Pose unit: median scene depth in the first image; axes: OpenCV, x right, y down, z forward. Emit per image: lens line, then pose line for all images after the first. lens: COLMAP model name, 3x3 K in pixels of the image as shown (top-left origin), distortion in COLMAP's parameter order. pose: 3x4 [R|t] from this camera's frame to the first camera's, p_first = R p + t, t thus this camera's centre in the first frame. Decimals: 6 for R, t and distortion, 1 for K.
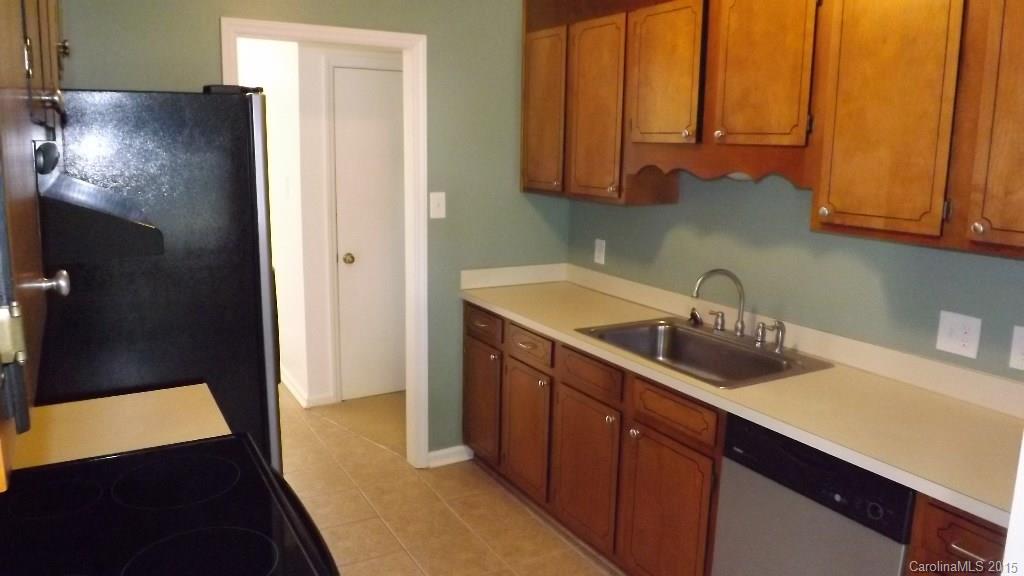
lens RADIAL K [[751.4, 0, 524.8], [0, 751.4, 251.2], [0, 0, 1]] dist [0.249520, 0.000294]
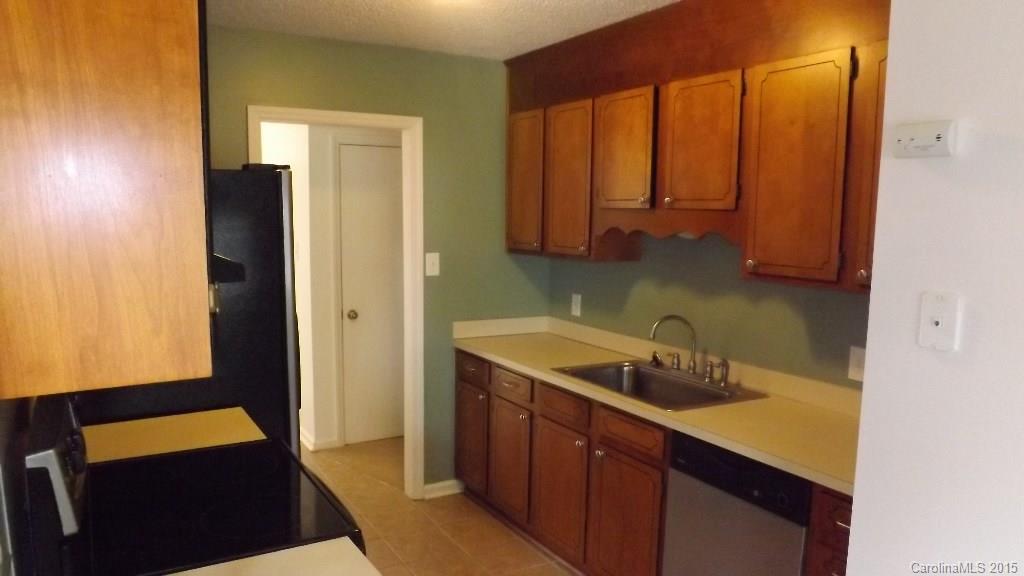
lens RADIAL K [[746.2, 0, 512.0], [0, 746.2, 288.0], [0, 0, 1]] dist [0.364682, -0.000177]
pose [[0.999915, -0.006123, -0.011524, 0.020617], [0.005634, 0.999103, -0.041958, 0.027136], [0.011771, 0.041889, 0.999053, -0.152662]]
